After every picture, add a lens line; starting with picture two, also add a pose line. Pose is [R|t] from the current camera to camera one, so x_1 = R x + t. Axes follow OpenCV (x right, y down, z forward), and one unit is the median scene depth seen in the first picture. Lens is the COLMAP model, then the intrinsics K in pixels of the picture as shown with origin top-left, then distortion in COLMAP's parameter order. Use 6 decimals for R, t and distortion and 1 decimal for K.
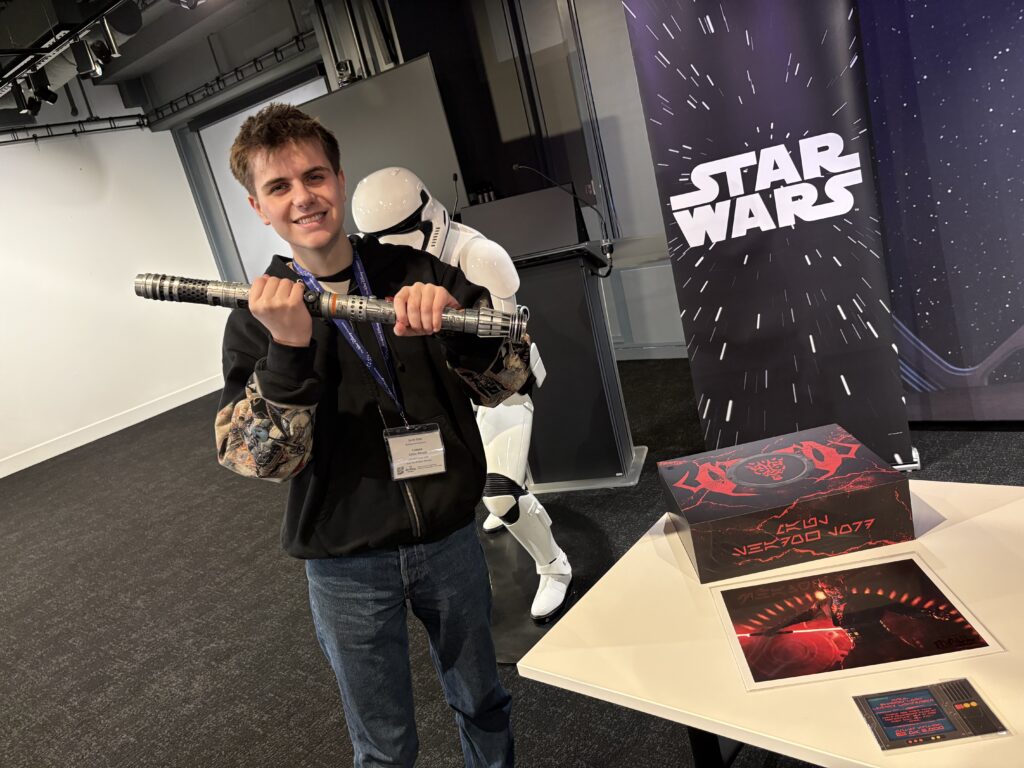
lens RADIAL K [[786.6, 0, 511.5], [0, 786.6, 399.3], [0, 0, 1]] dist [0.014606, 0.001677]
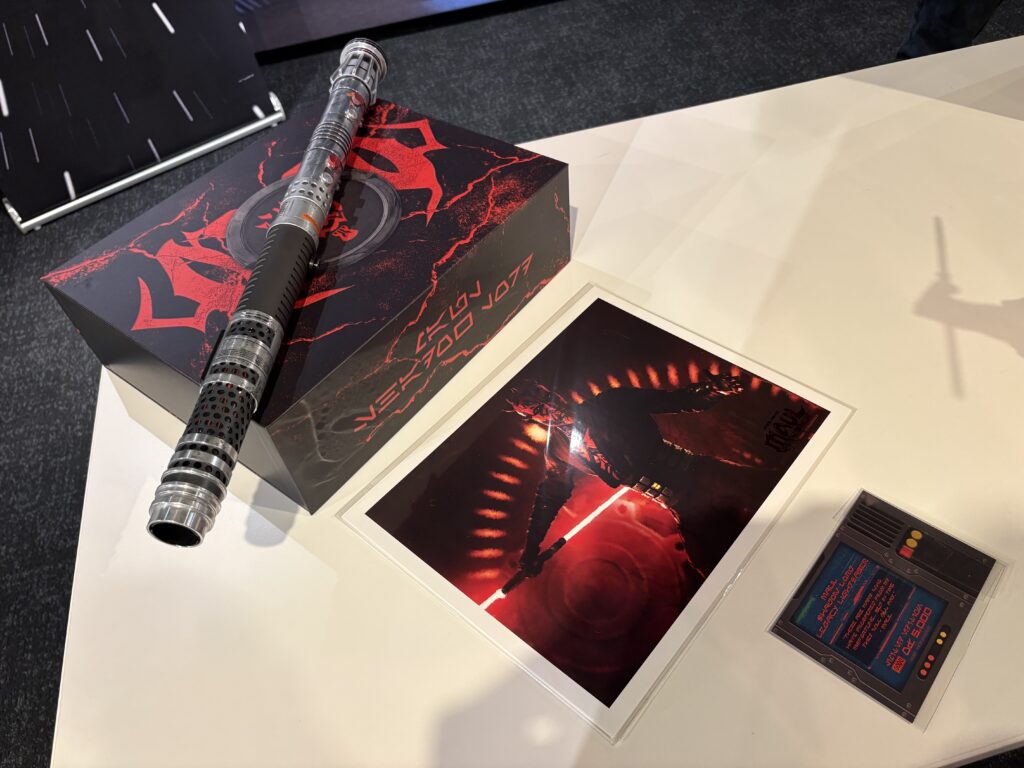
lens RADIAL K [[781.4, 0, 516.9], [0, 781.4, 389.1], [0, 0, 1]] dist [0.008765, -0.002031]
pose [[0.601045, -0.468578, 0.647440, 0.049900], [0.160326, 0.864319, 0.476706, -0.030921], [-0.782969, -0.182720, 0.594620, 0.656986]]
